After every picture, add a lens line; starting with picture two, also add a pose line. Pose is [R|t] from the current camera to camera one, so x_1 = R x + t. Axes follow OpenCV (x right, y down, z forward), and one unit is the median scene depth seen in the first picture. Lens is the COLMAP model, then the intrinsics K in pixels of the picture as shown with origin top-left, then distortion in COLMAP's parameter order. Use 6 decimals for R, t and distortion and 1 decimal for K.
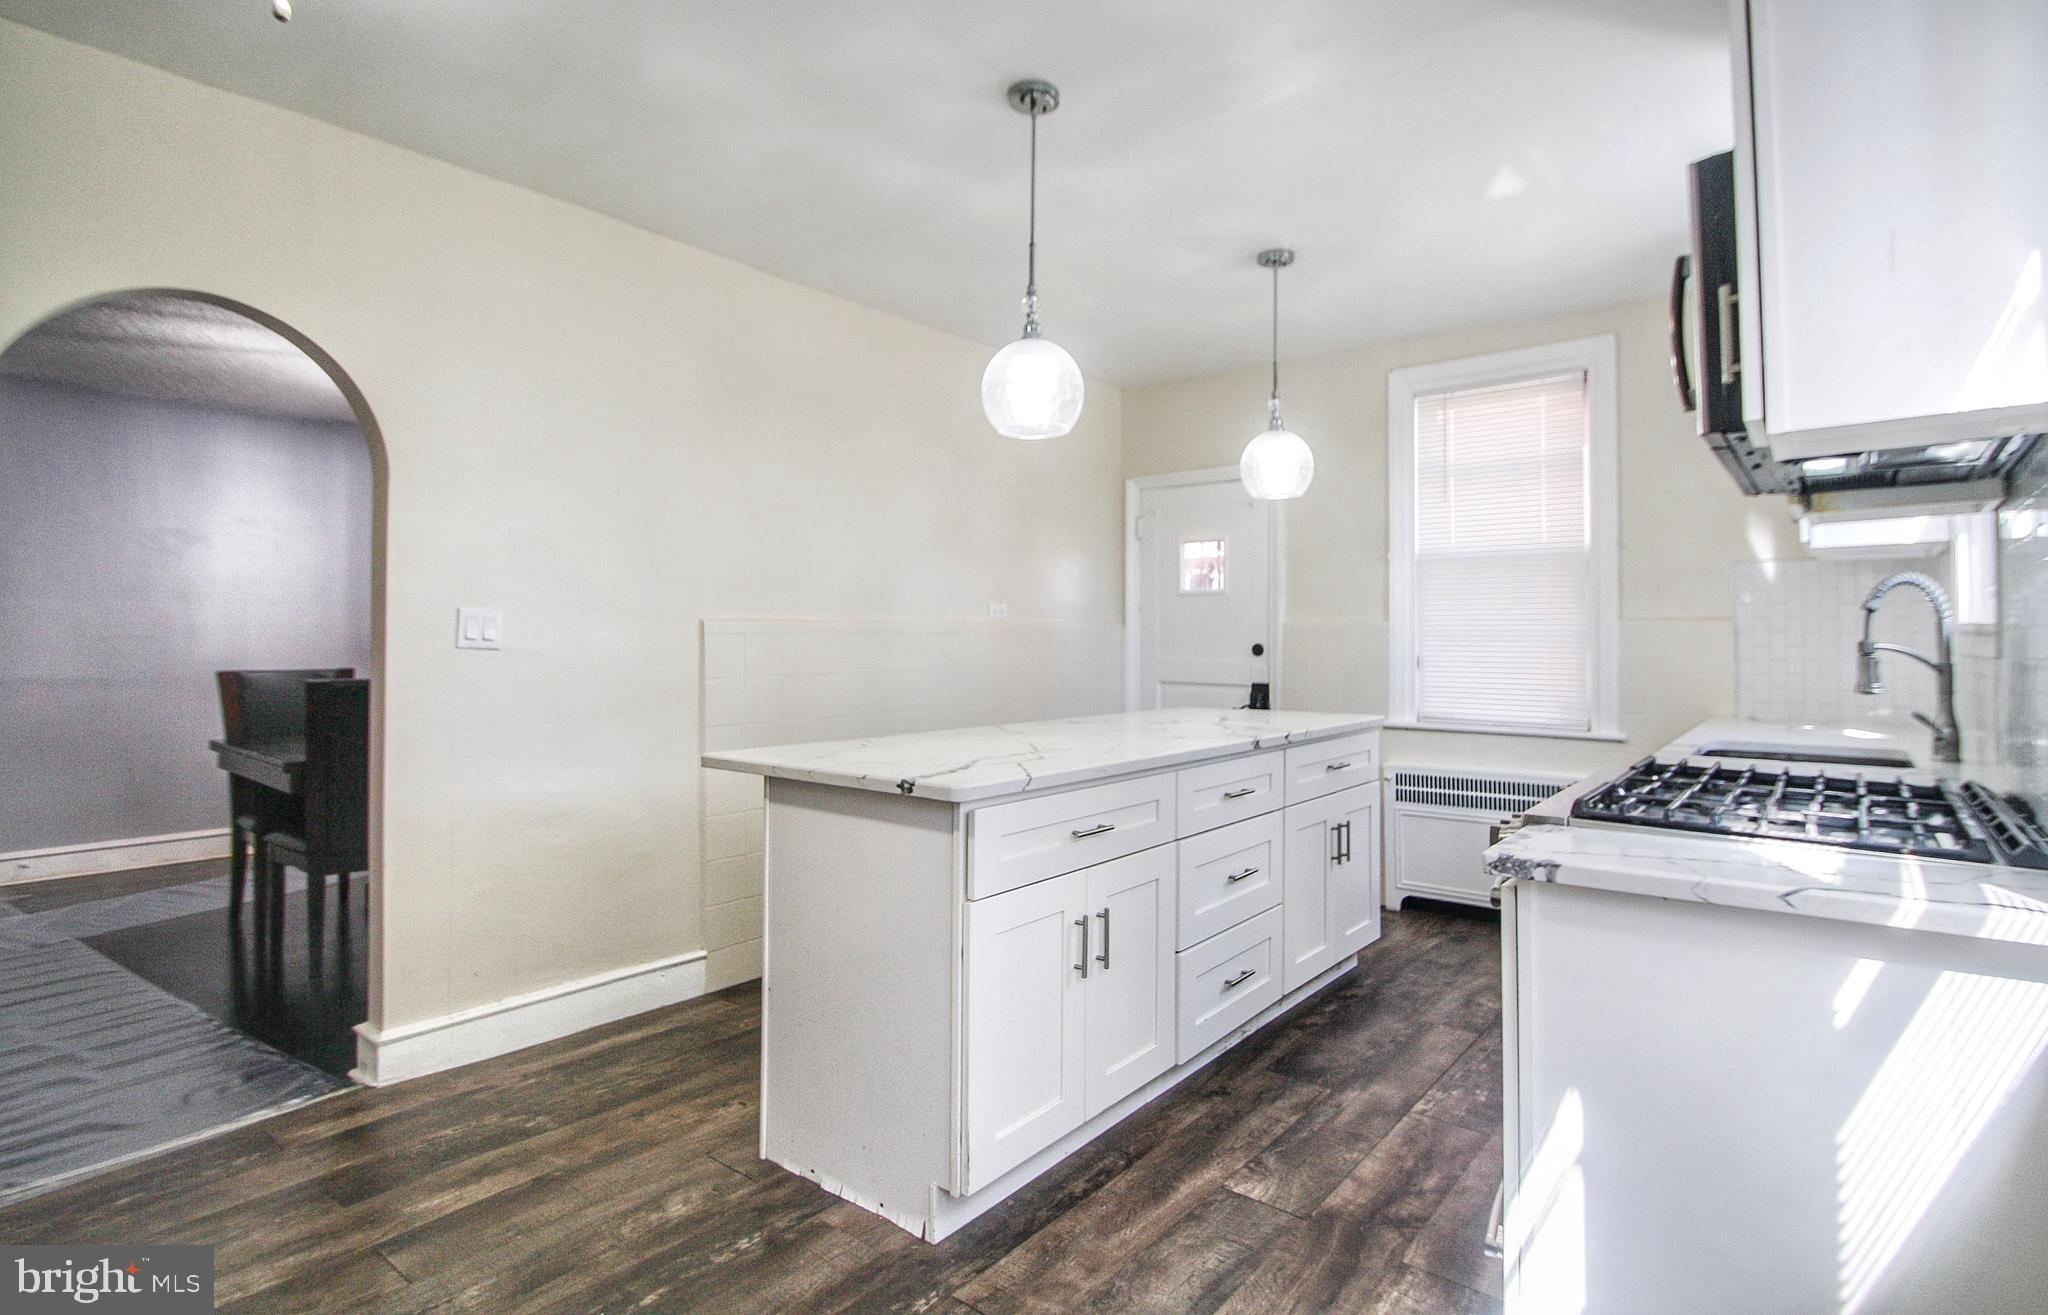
lens RADIAL K [[973.7, 0, 1113.0], [0, 973.7, 593.0], [0, 0, 1]] dist [0.008583, 0.000163]
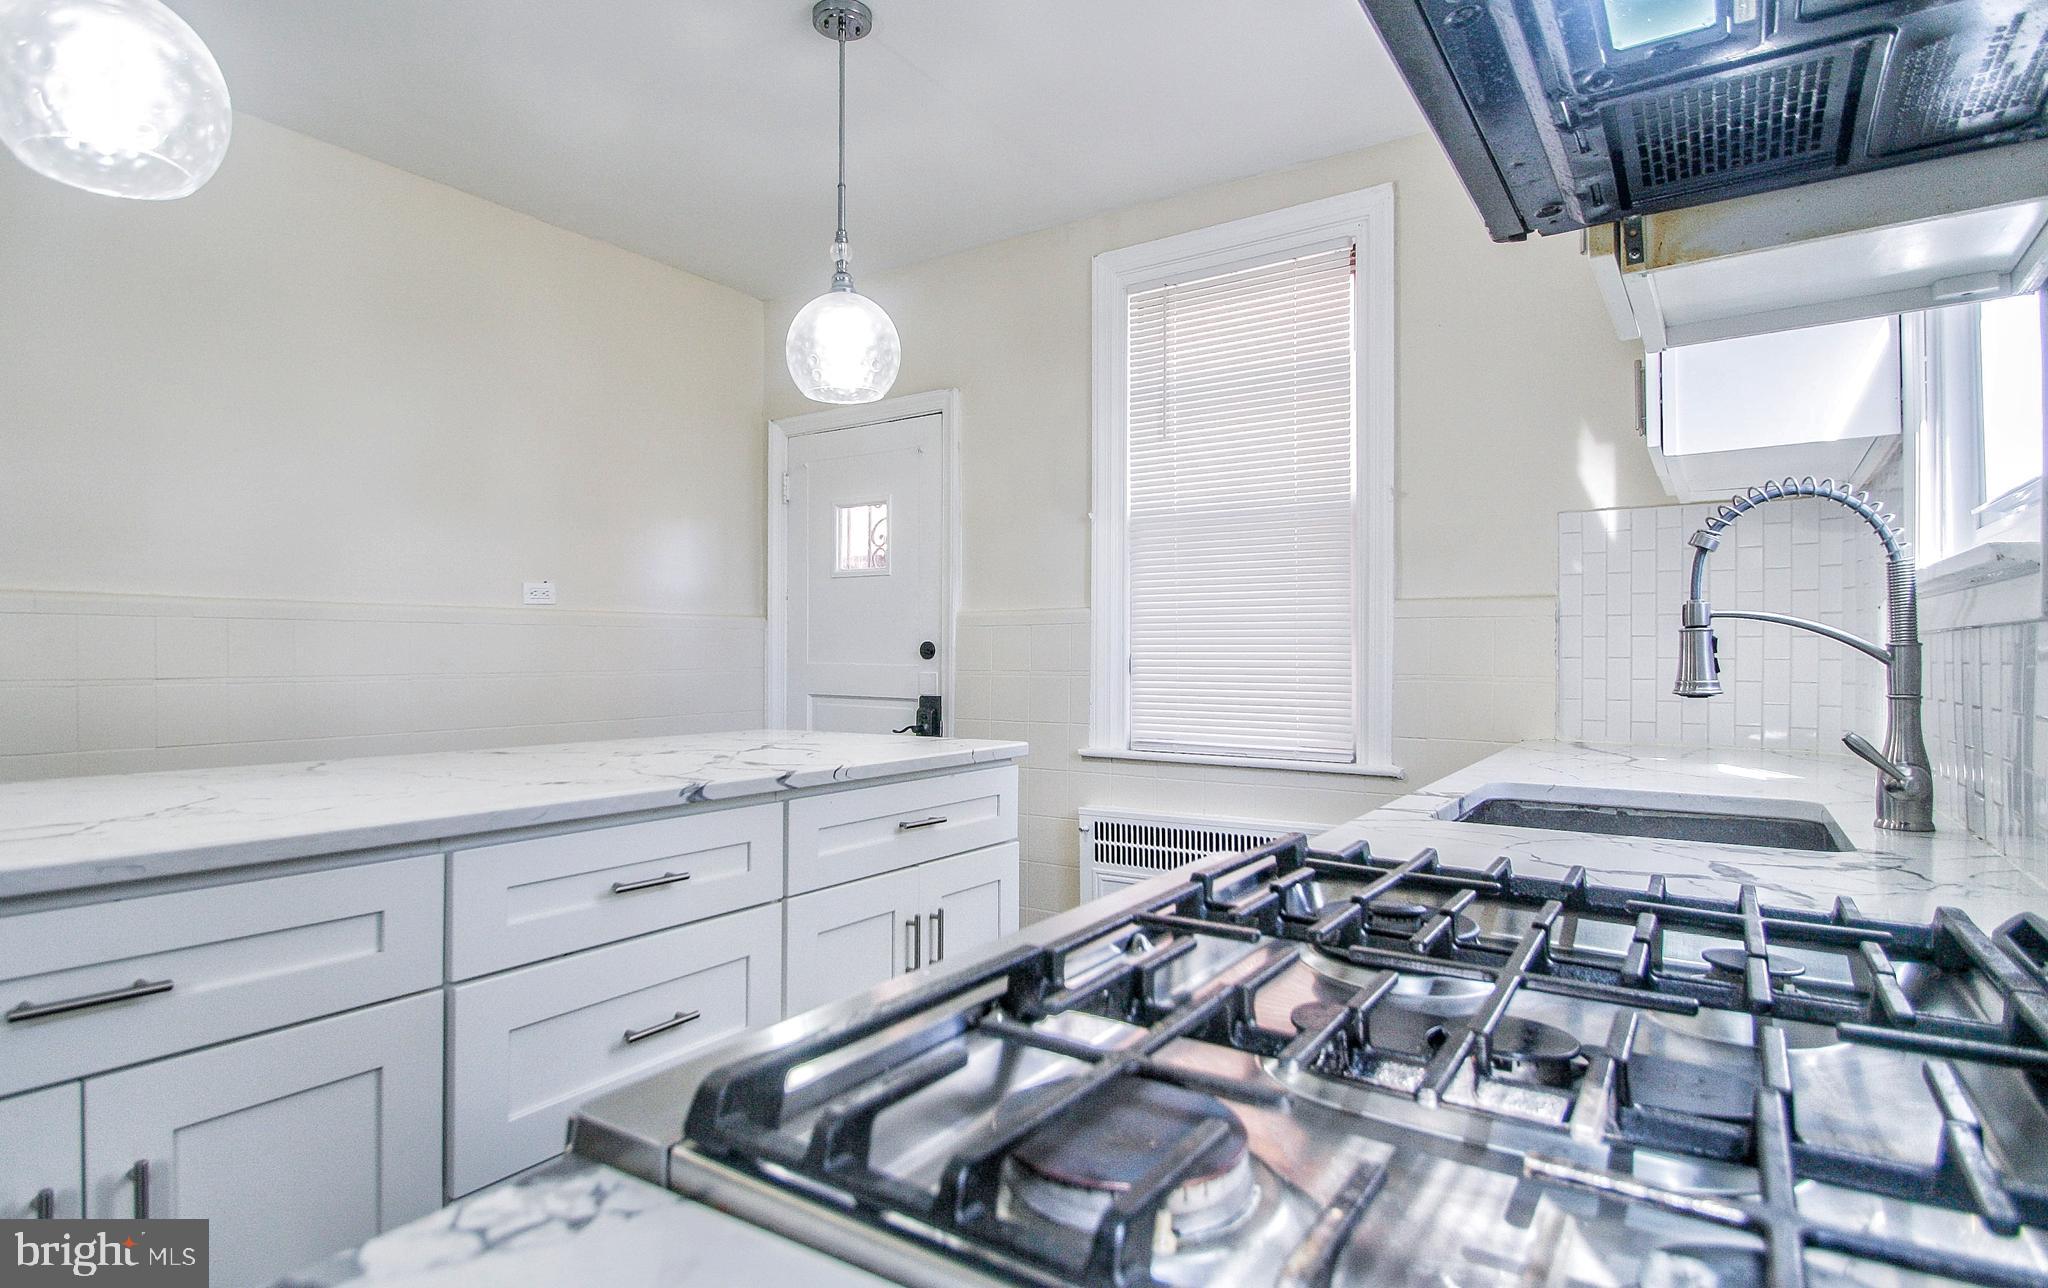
lens RADIAL K [[1061.3, 0, 950.6], [0, 1061.3, 624.3], [0, 0, 1]] dist [-0.002276, -0.000818]
pose [[0.999844, 0.001545, 0.017603, 0.280670], [-0.001870, 0.999829, 0.018422, 0.044470], [-0.017571, -0.018452, 0.999675, 0.379721]]
